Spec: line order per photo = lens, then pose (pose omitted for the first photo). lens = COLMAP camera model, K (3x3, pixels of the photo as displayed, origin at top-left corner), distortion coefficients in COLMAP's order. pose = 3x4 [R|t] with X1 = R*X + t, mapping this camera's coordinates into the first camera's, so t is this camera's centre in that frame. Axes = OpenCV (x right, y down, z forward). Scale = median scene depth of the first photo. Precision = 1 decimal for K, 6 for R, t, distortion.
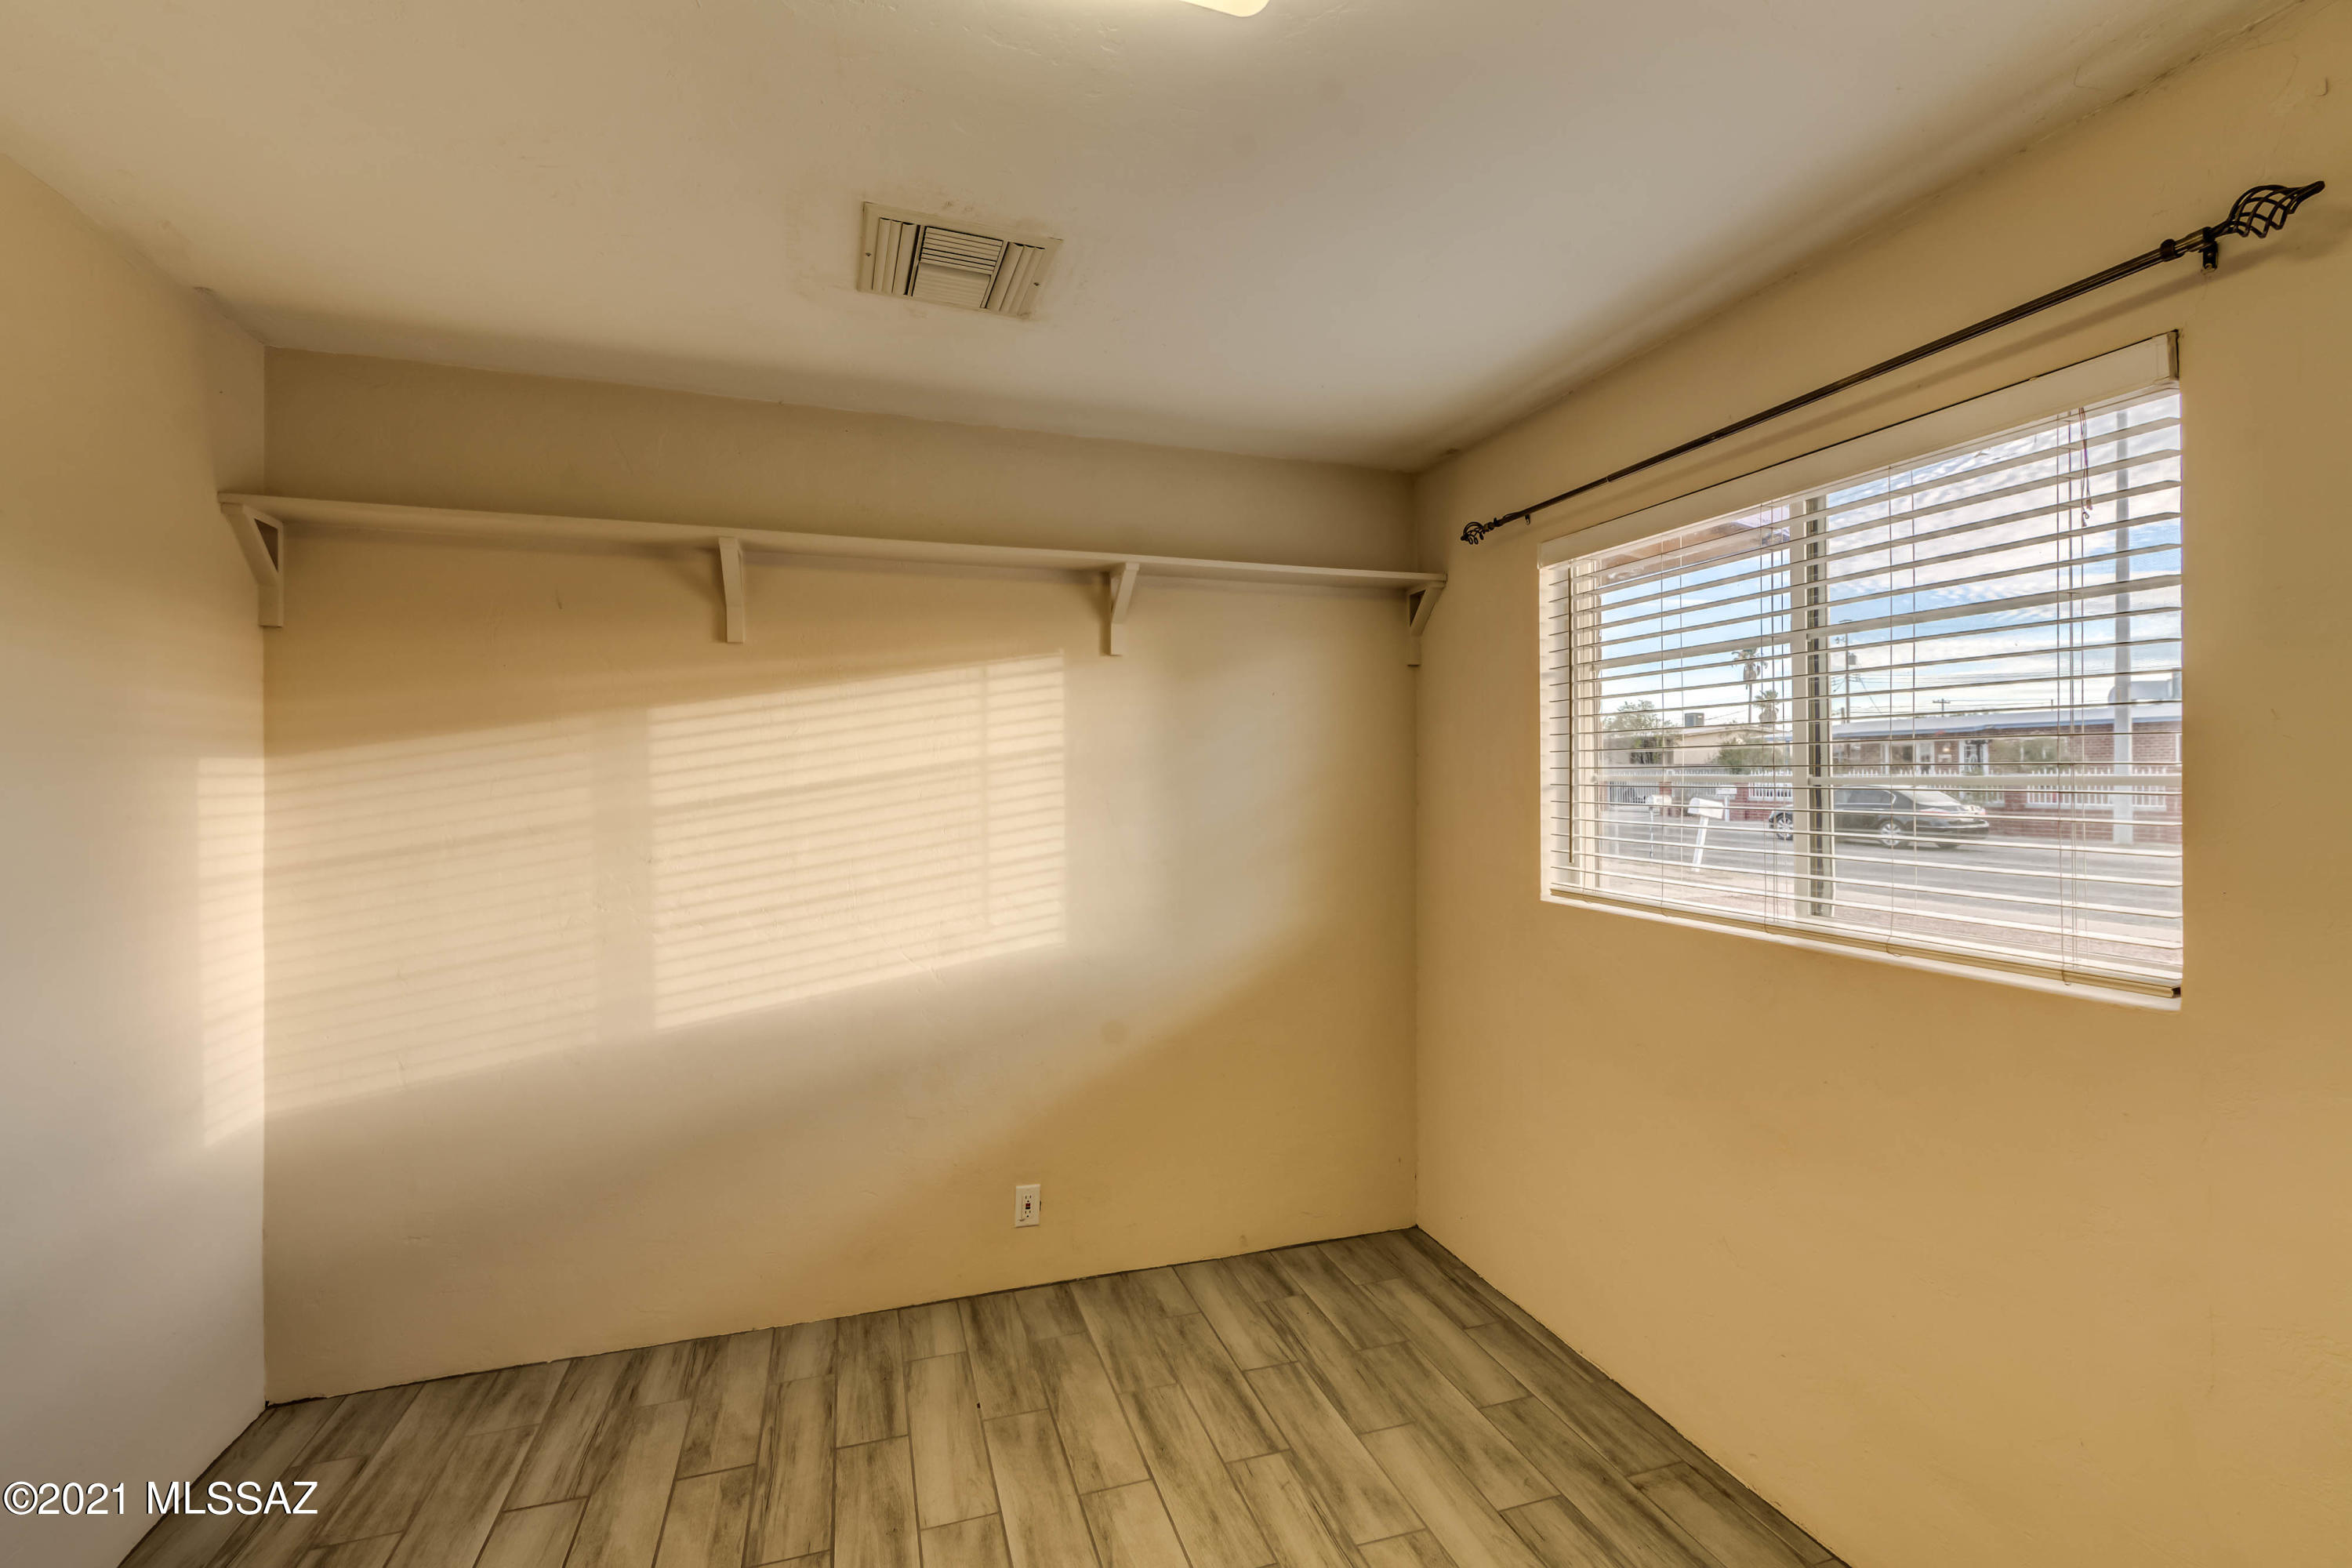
lens RADIAL K [[1039.2, 0, 1197.7], [0, 1039.2, 781.8], [0, 0, 1]] dist [-0.000098, 0.000523]
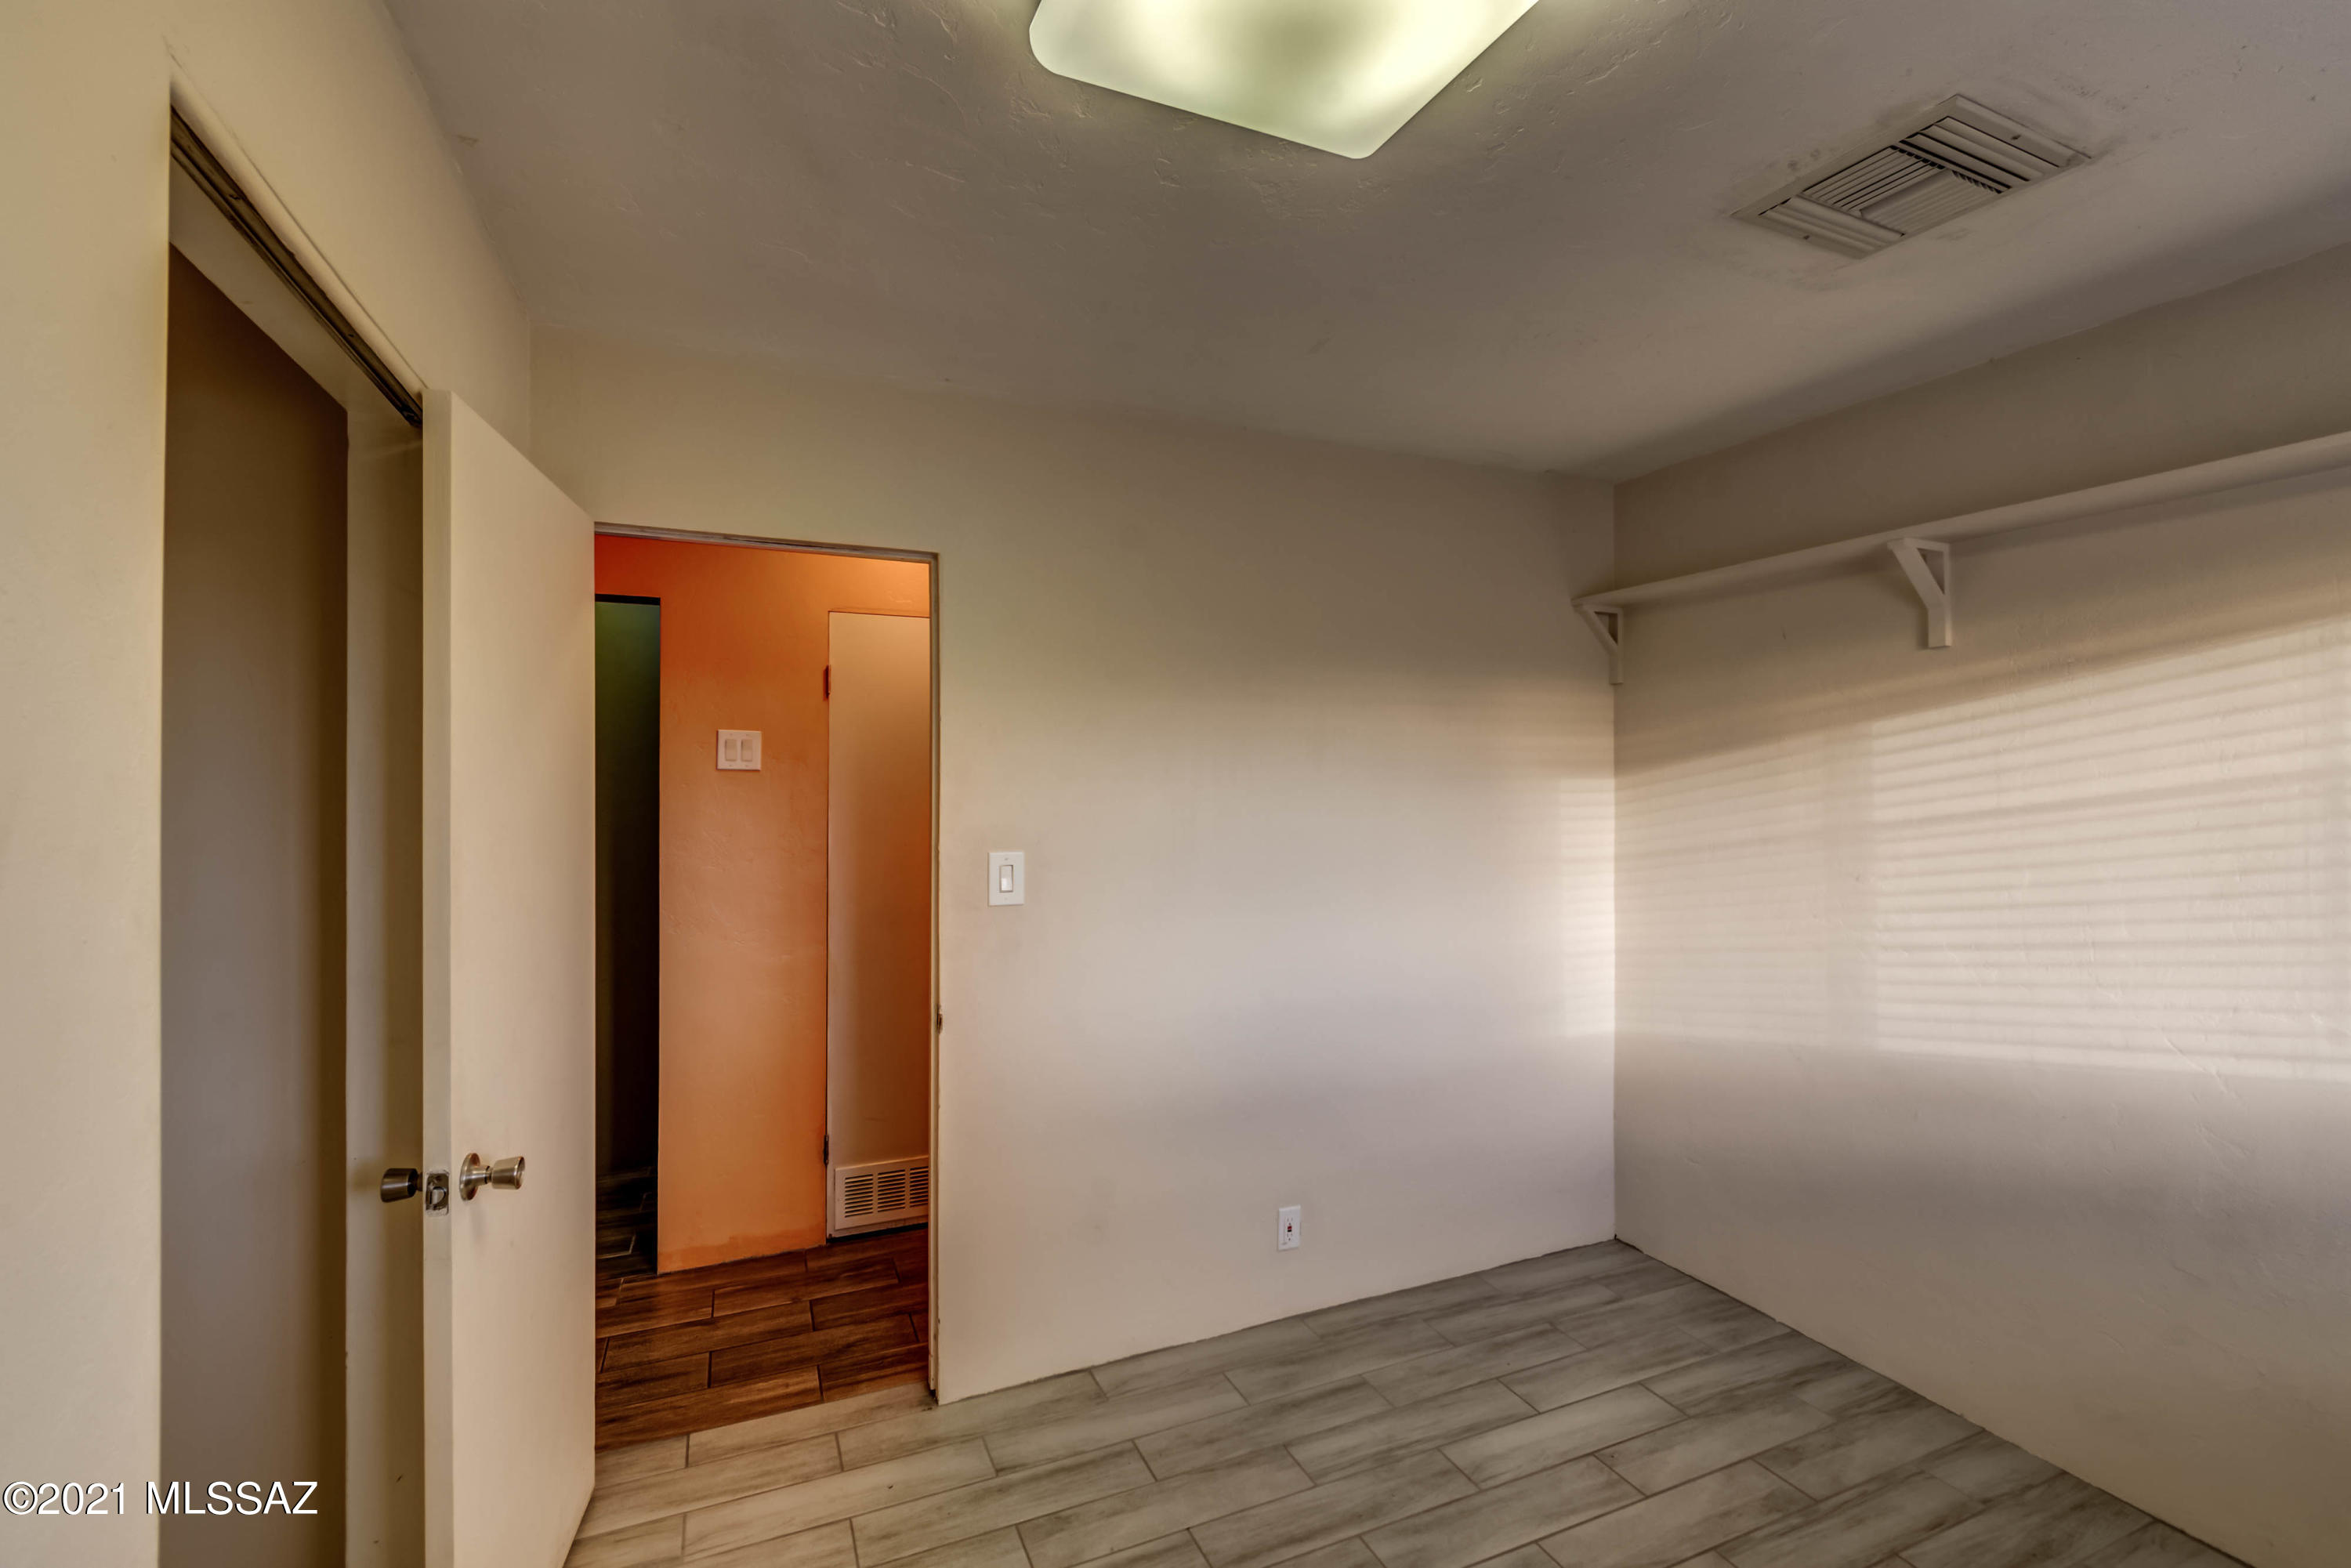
lens RADIAL K [[1038.7, 0, 1196.1], [0, 1038.7, 782.9], [0, 0, 1]] dist [-0.000098, 0.000523]
pose [[0.099211, 0.004401, -0.995057, 0.435156], [-0.000068, 0.999990, 0.004416, -0.020684], [0.995066, -0.000371, 0.099211, 0.289881]]
